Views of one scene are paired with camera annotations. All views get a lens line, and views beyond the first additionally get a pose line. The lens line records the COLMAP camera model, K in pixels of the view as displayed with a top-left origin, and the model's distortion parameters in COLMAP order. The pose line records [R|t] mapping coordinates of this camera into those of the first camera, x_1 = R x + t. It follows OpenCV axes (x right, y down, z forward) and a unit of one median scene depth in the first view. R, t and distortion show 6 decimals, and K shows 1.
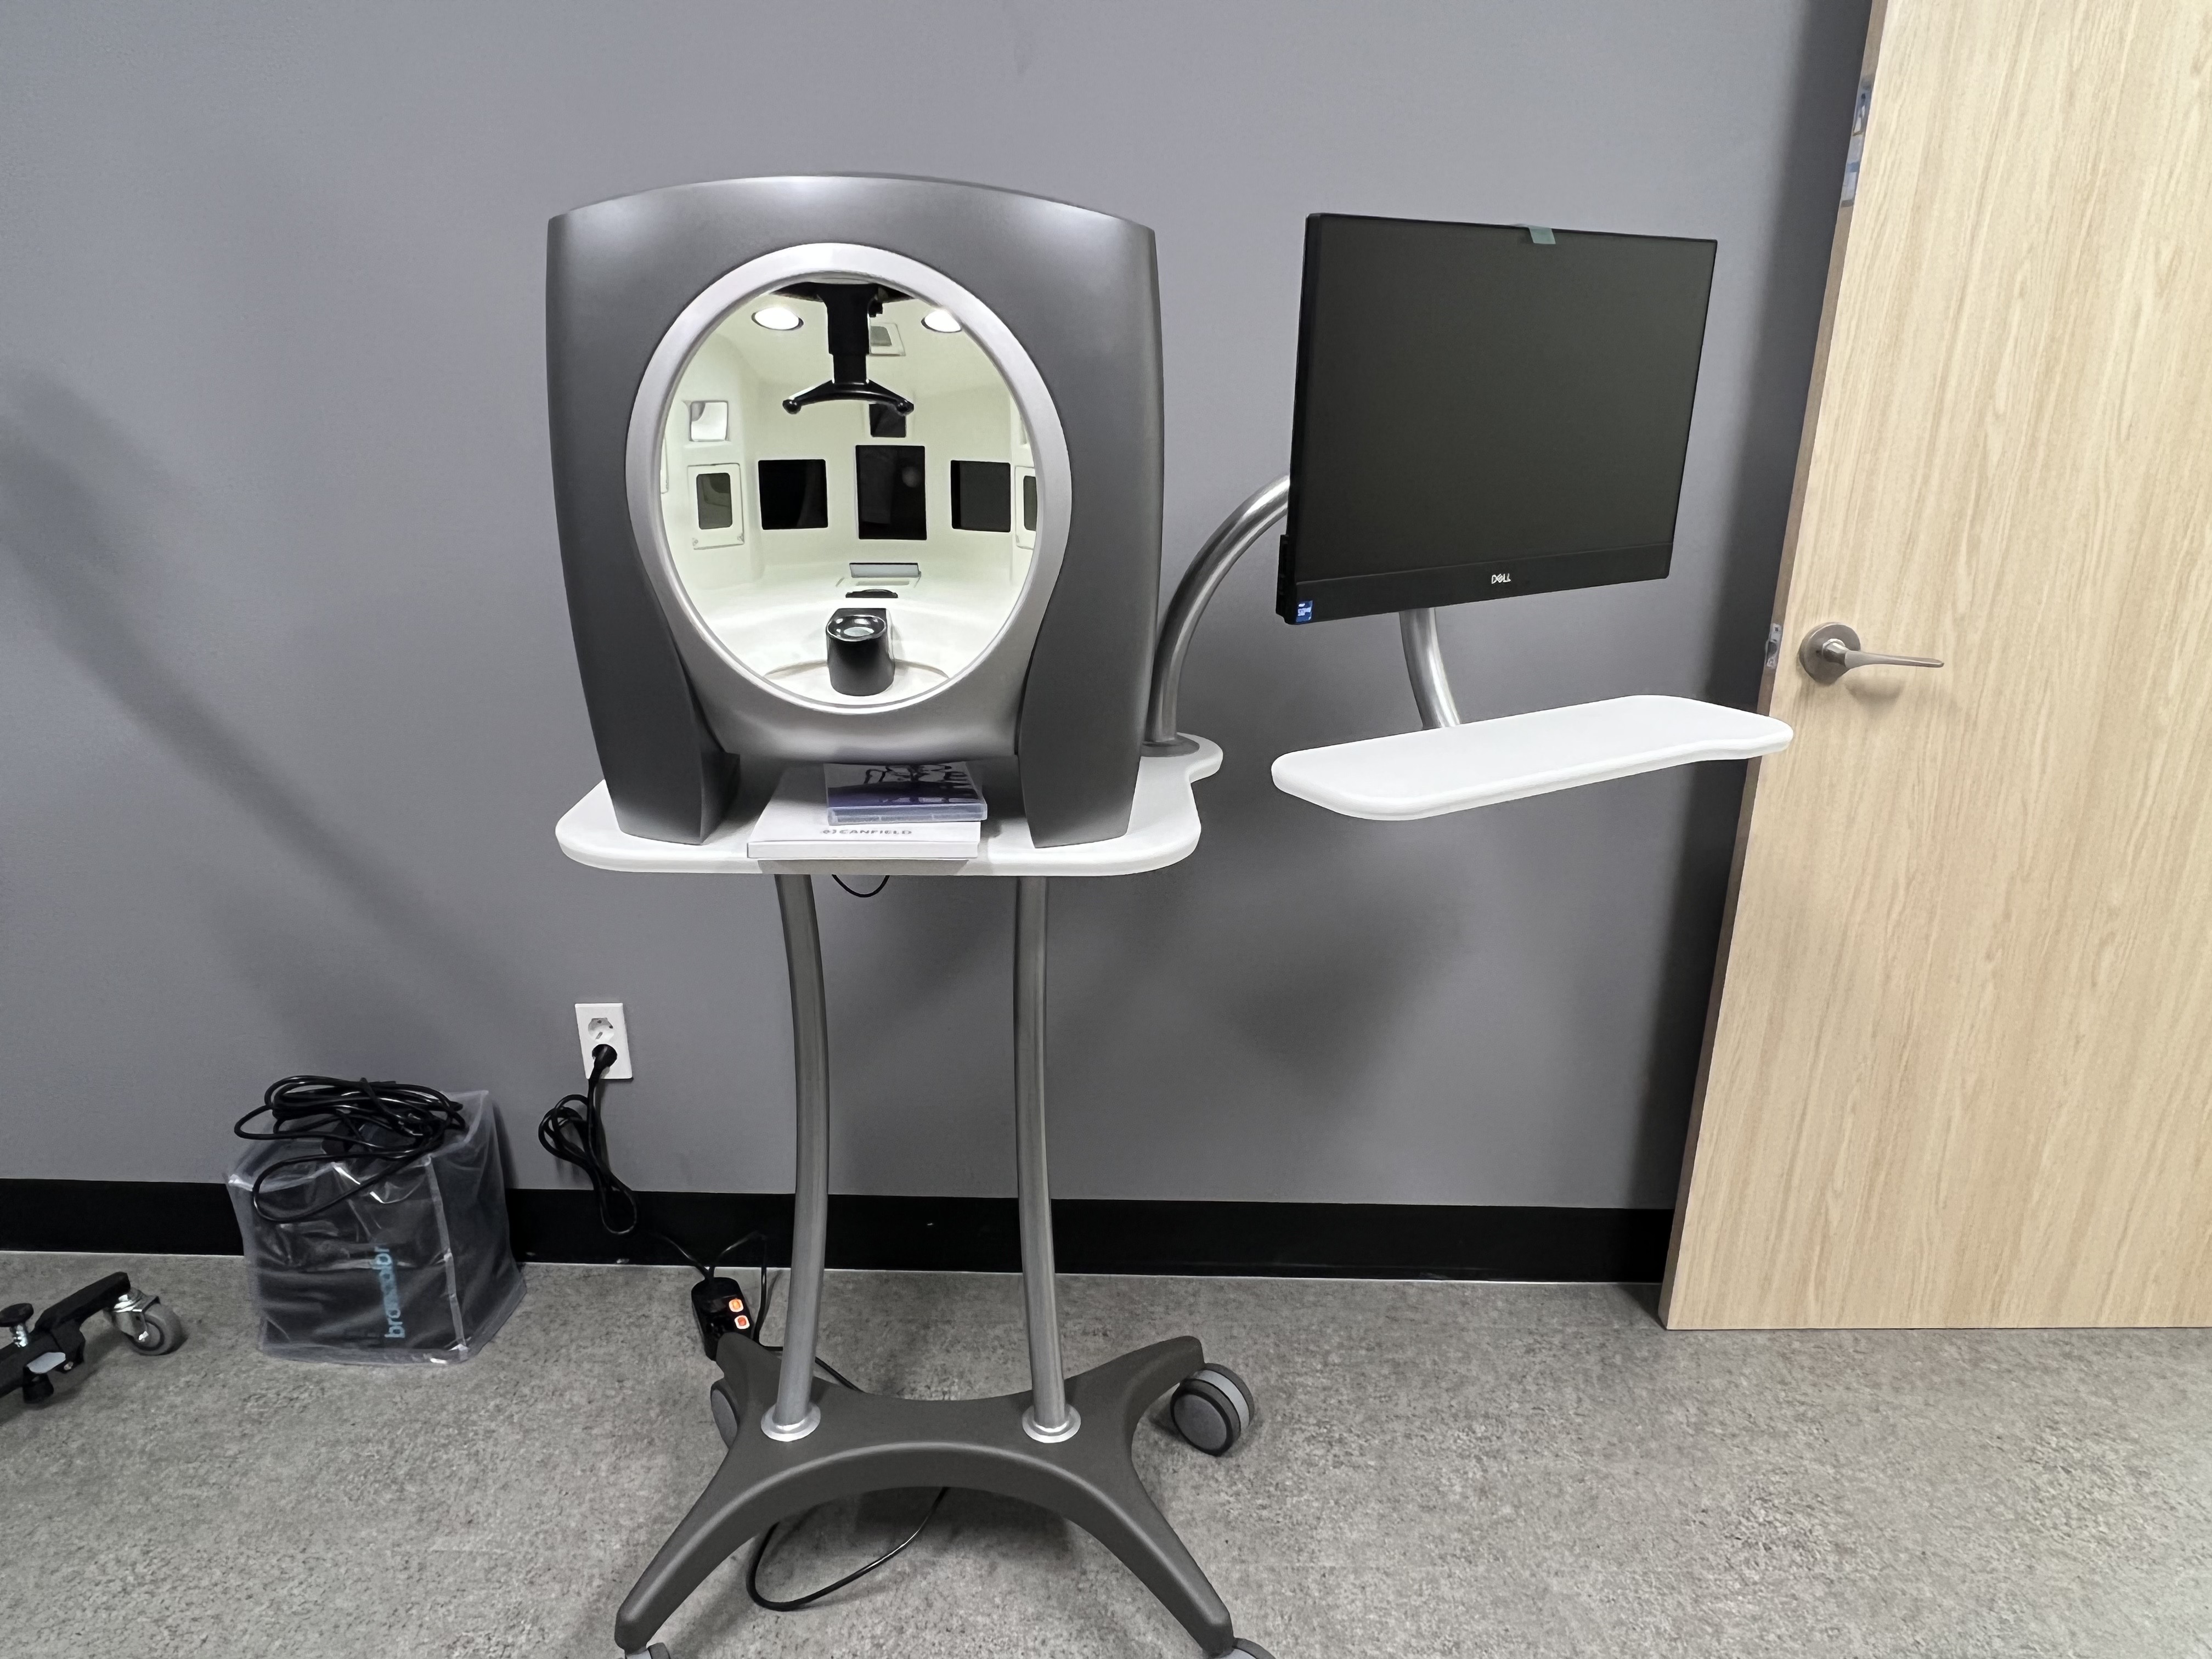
lens RADIAL K [[1407.0, 0, 1139.9], [0, 1407.0, 833.8], [0, 0, 1]] dist [0.000912, 0.000408]
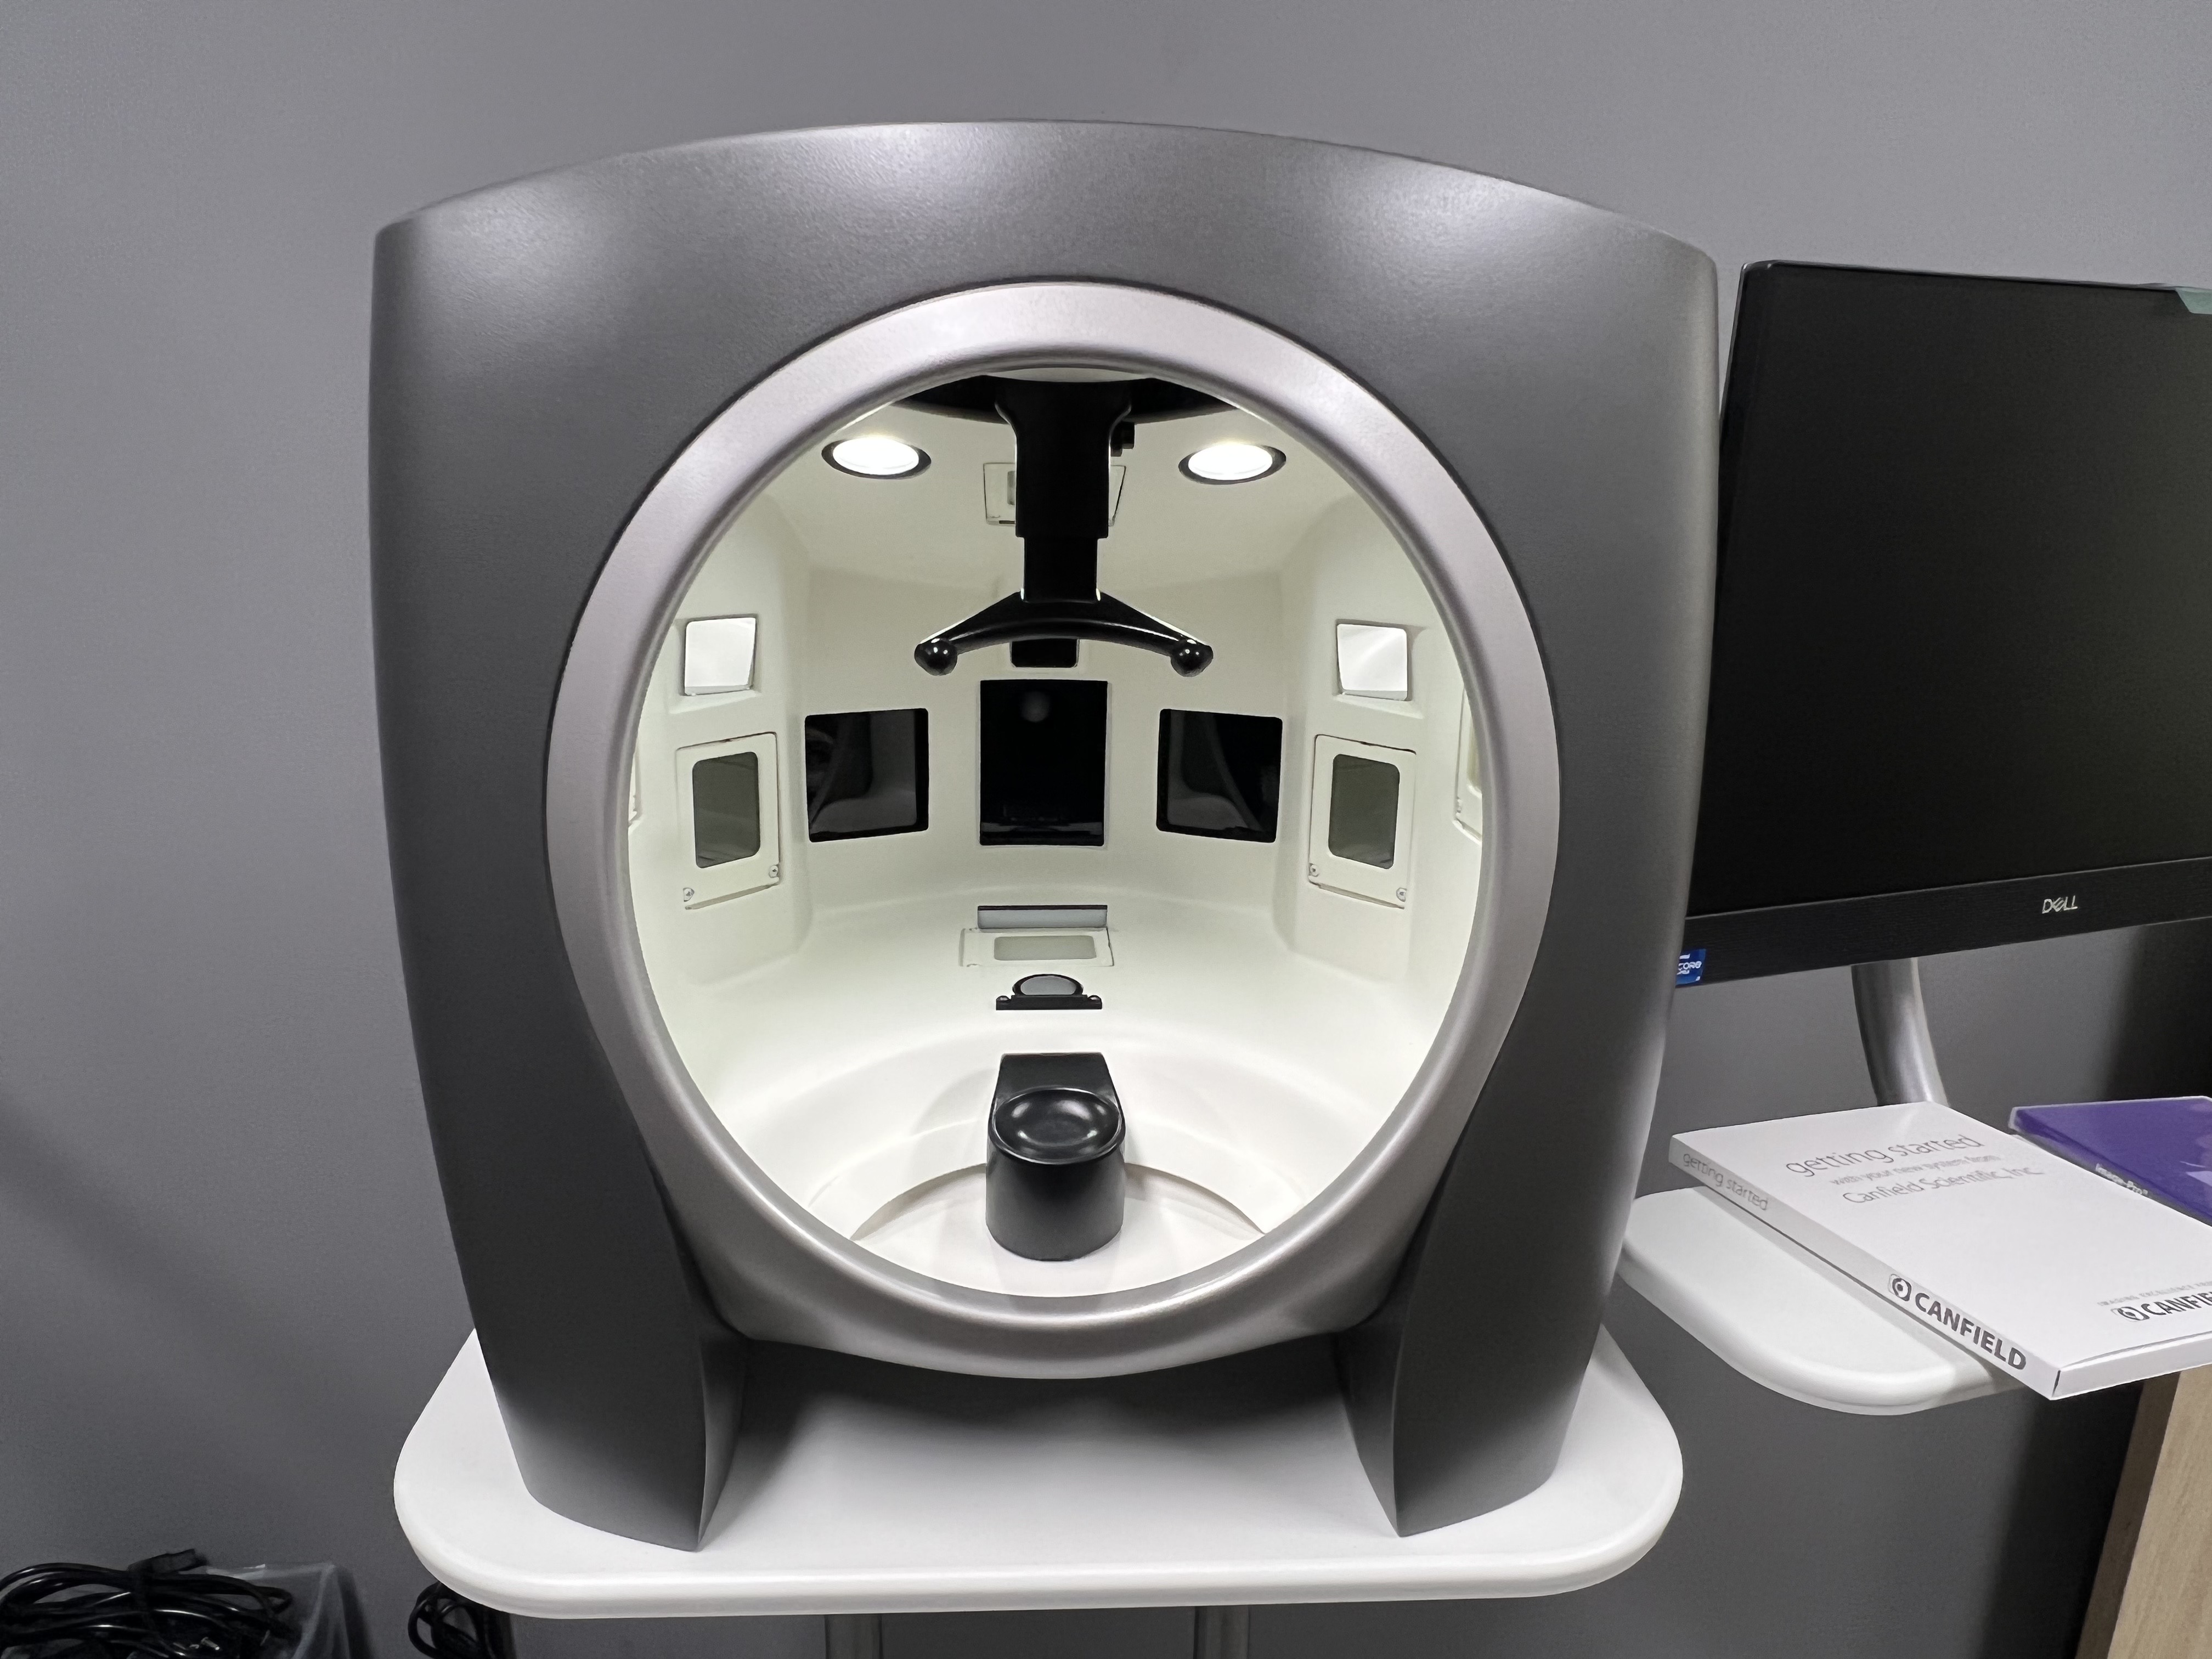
lens RADIAL K [[1419.1, 0, 1106.0], [0, 1419.1, 829.5], [0, 0, 1]] dist [0.001148, -0.000312]
pose [[0.999719, -0.011542, 0.020691, -0.180725], [0.013230, 0.996429, -0.083395, -0.188349], [-0.019655, 0.083645, 0.996302, 0.500857]]
